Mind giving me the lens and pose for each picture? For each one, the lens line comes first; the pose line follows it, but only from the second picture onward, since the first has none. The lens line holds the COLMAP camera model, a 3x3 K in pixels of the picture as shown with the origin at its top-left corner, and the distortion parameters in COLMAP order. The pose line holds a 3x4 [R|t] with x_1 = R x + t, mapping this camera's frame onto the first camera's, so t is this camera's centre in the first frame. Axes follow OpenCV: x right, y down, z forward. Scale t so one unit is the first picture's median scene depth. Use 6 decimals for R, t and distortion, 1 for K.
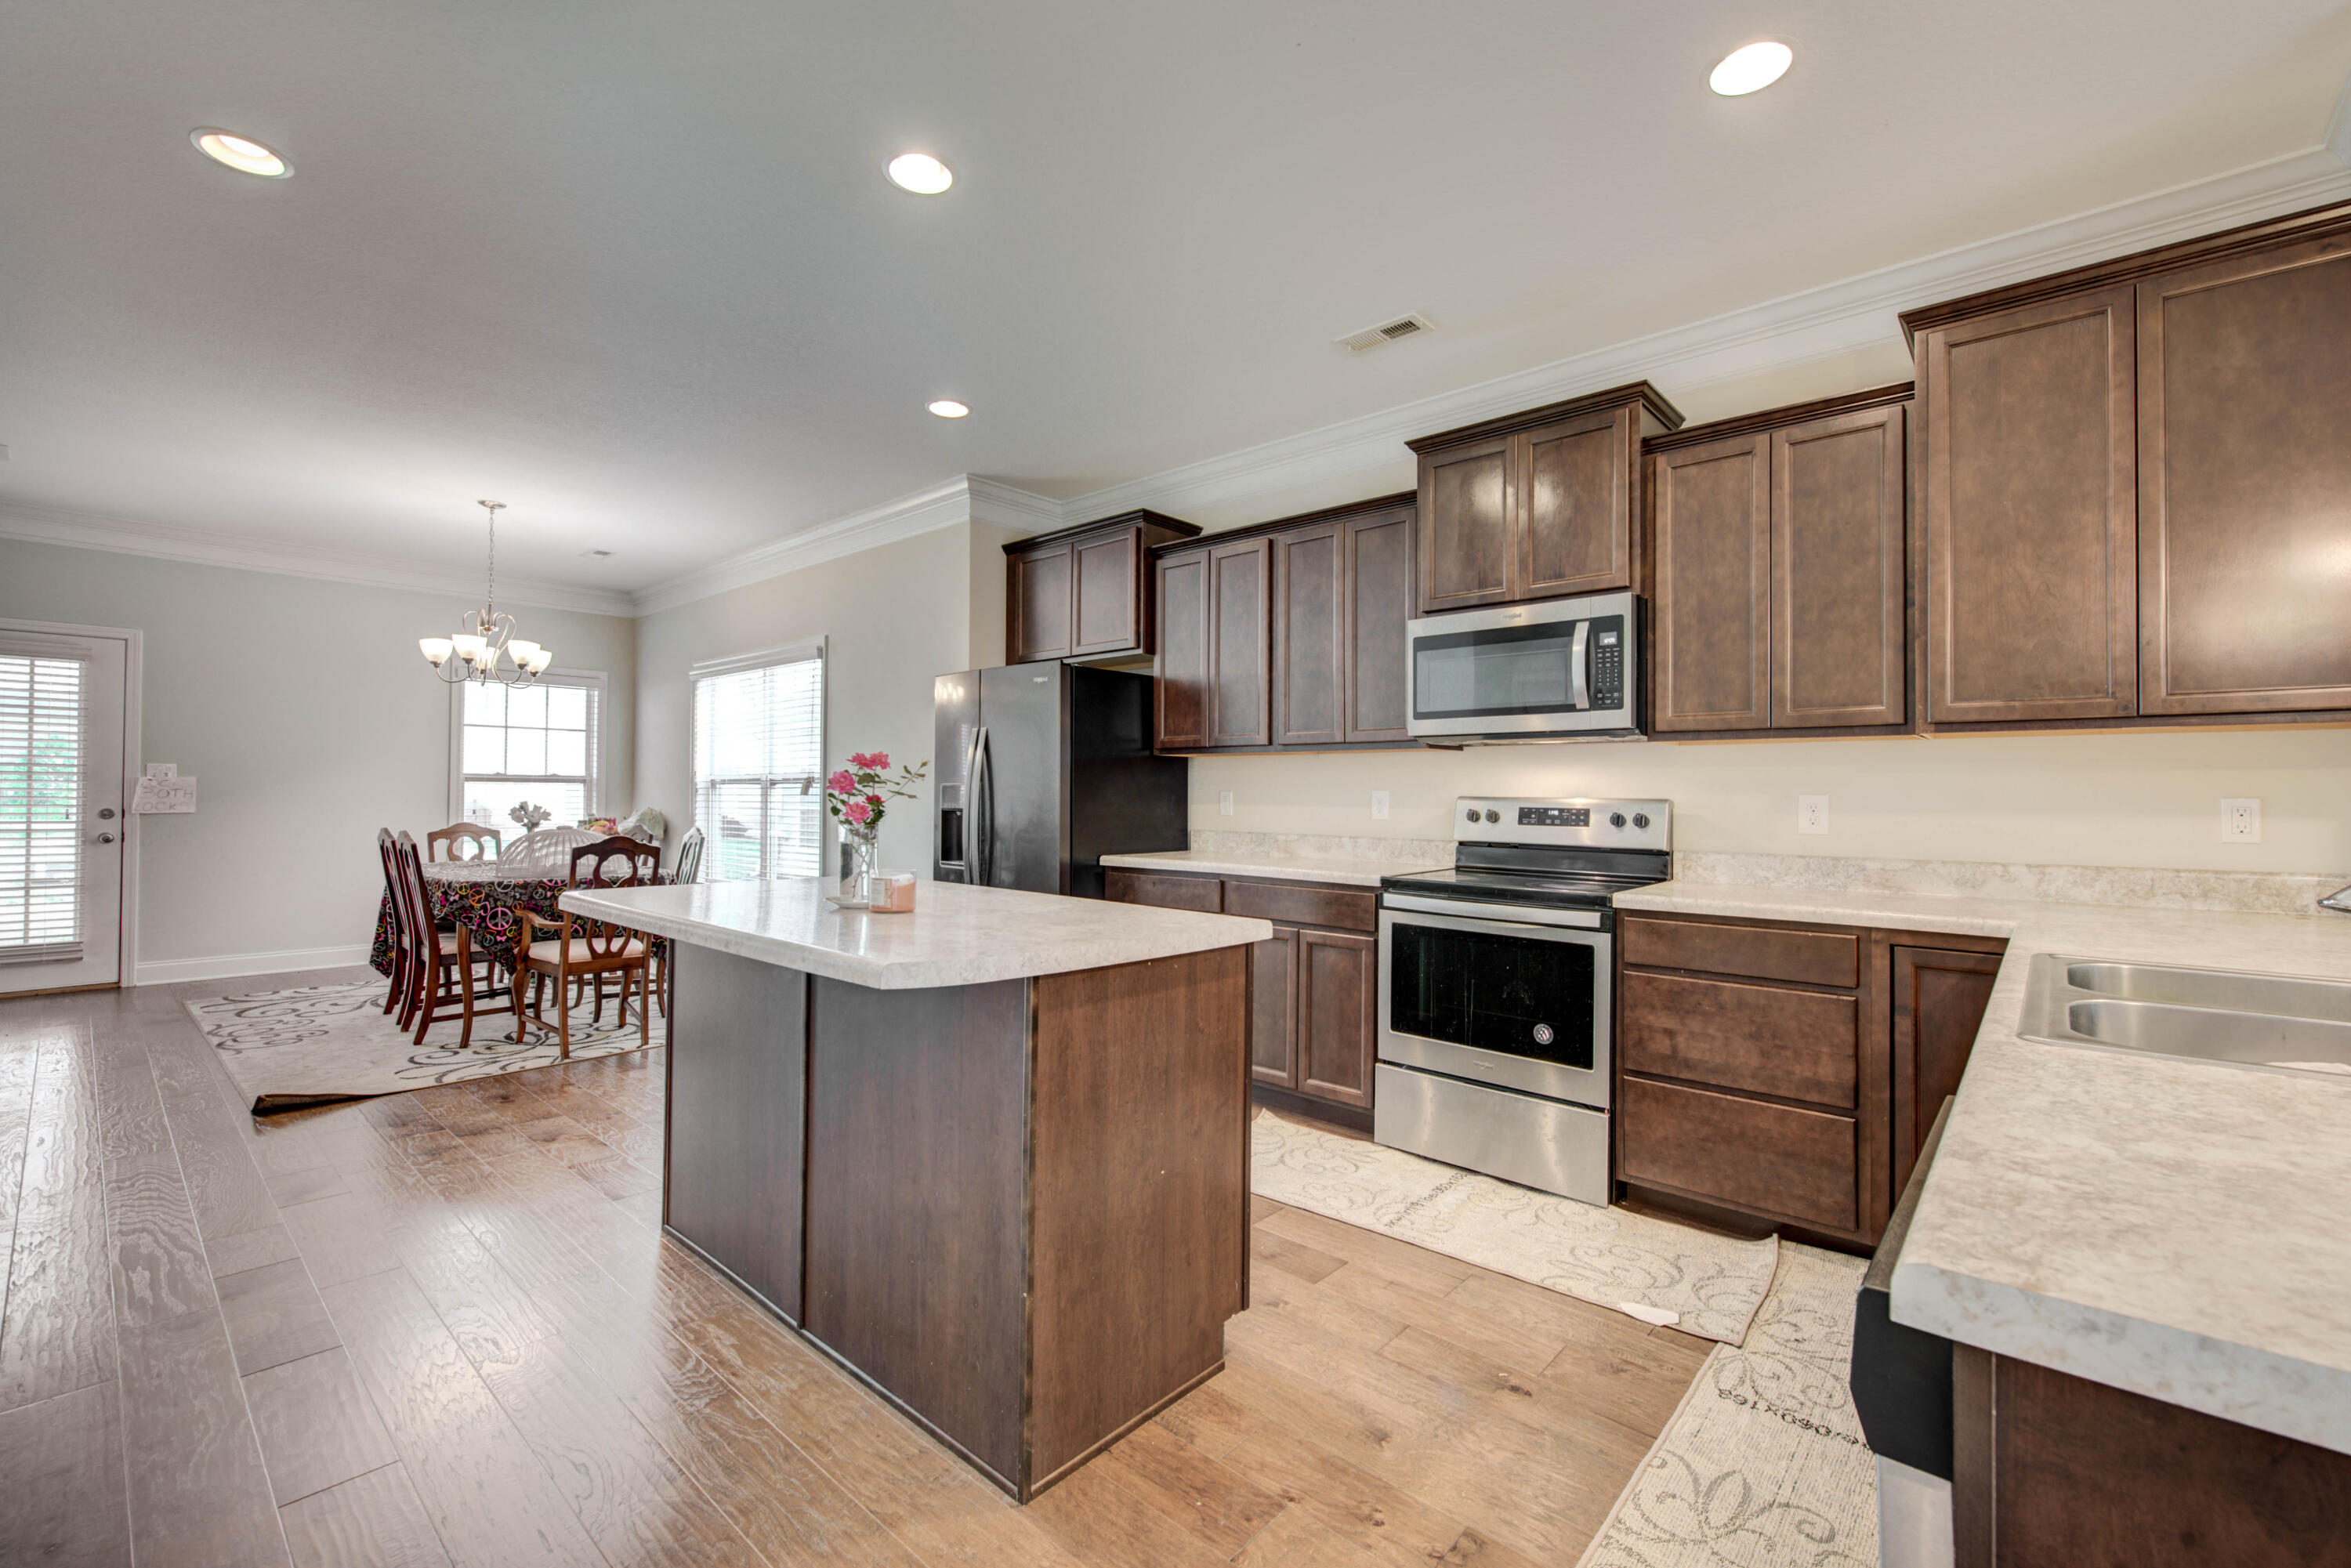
lens RADIAL K [[990.4, 0, 1182.1], [0, 990.4, 777.0], [0, 0, 1]] dist [-0.002540, 0.000112]
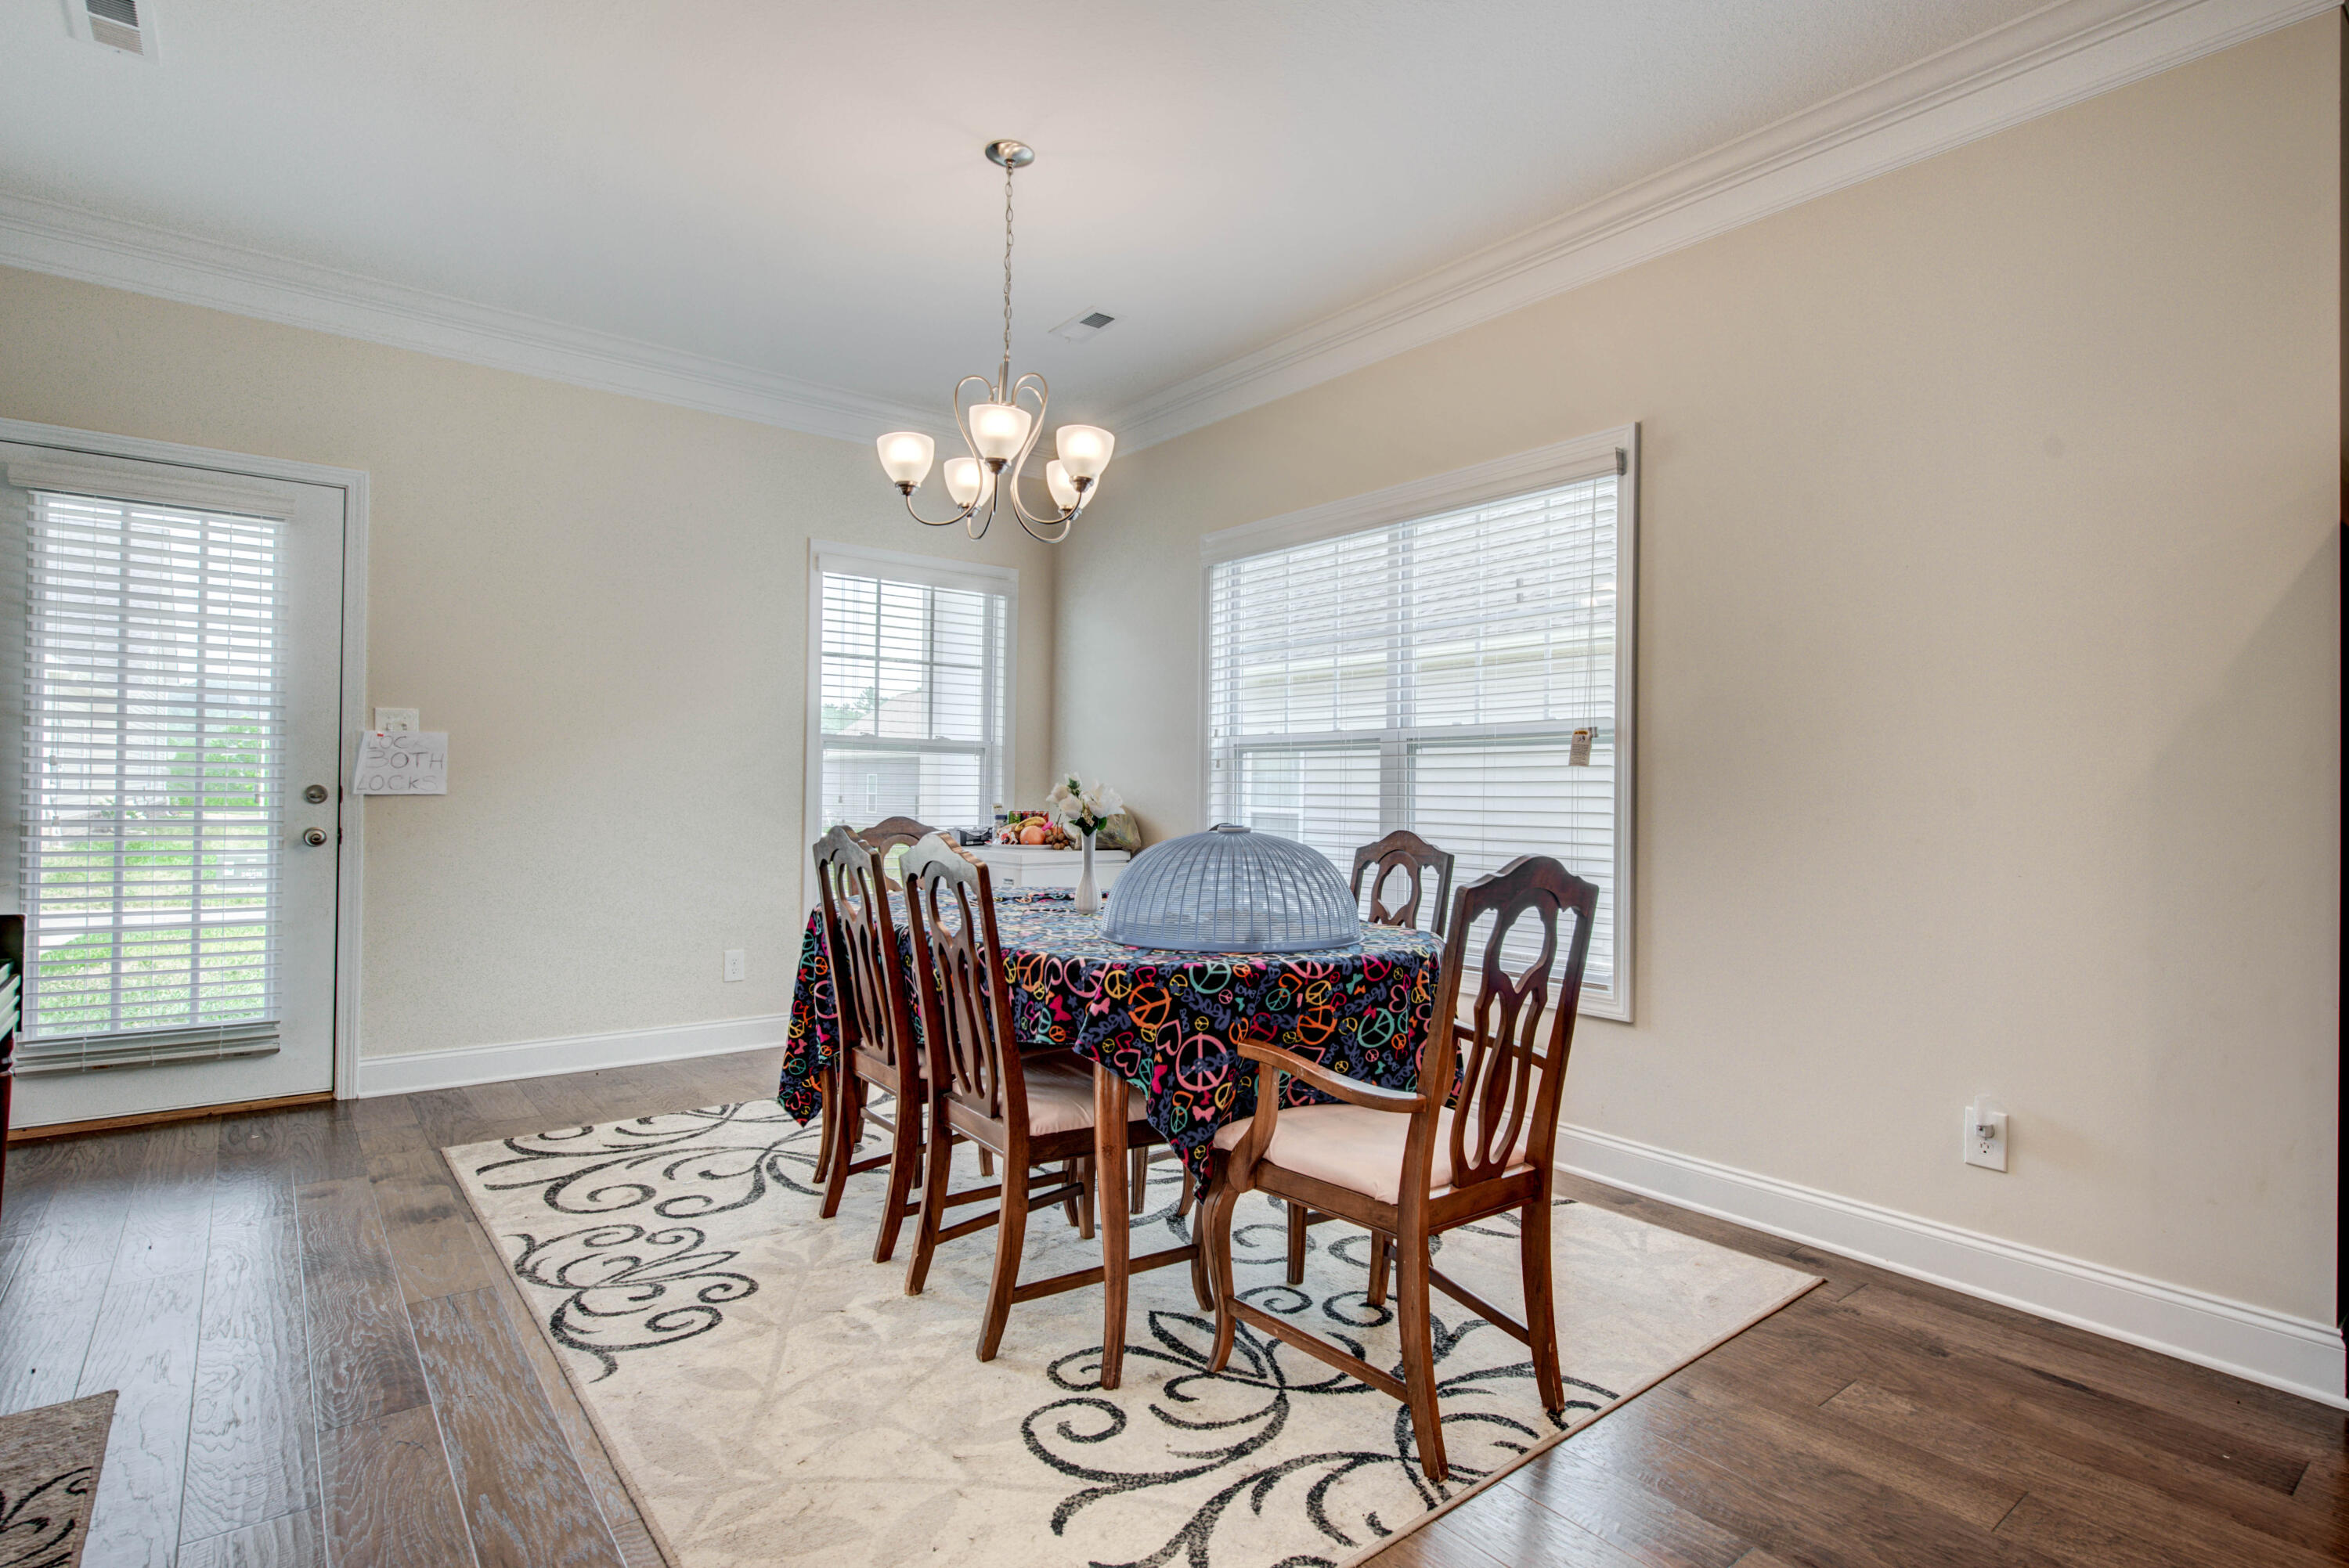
lens RADIAL K [[1171.7, 0, 1189.3], [0, 1171.7, 774.6], [0, 0, 1]] dist [0.014543, -0.000629]
pose [[0.984797, 0.004353, -0.173656, -0.553369], [-0.003310, 0.999975, 0.006297, 0.023193], [0.173679, -0.005627, 0.984786, 0.486780]]
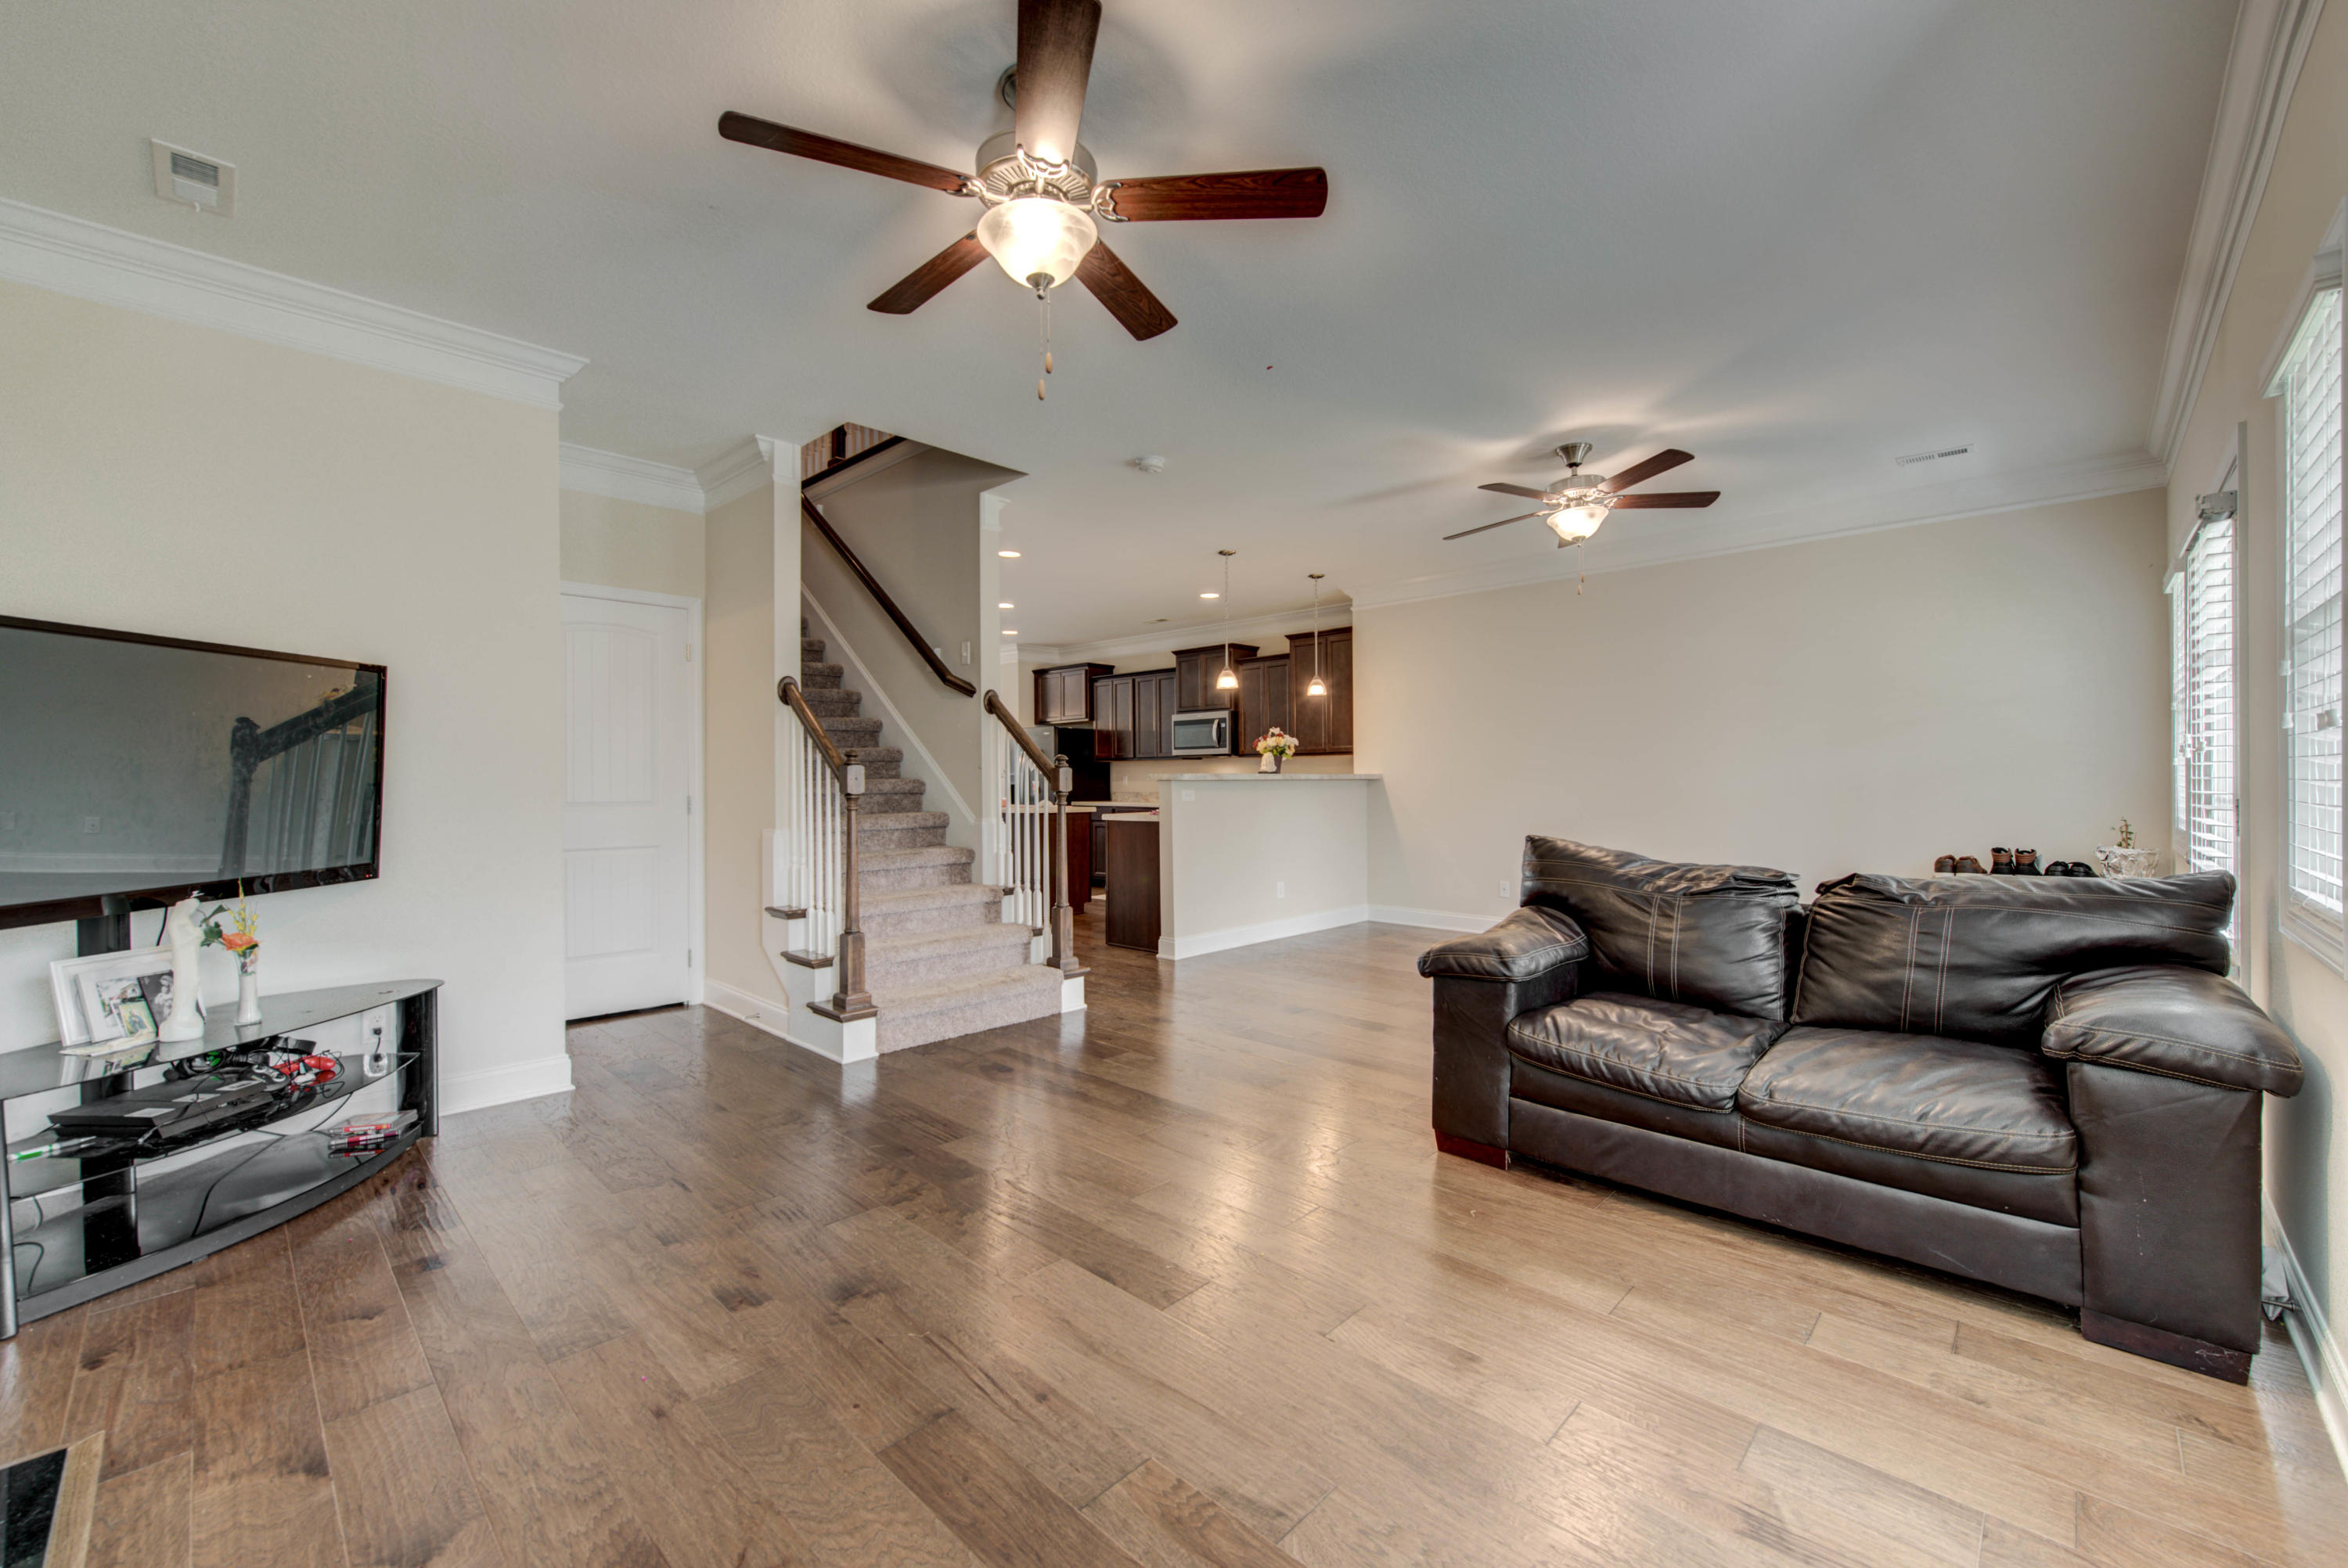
lens RADIAL K [[941.1, 0, 1184.0], [0, 941.1, 774.3], [0, 0, 1]] dist [-0.000441, -0.000268]
pose [[0.999376, -0.014716, -0.032105, 0.241435], [0.015060, 0.999831, 0.010511, -0.010356], [0.031945, -0.010988, 0.999429, -1.203190]]
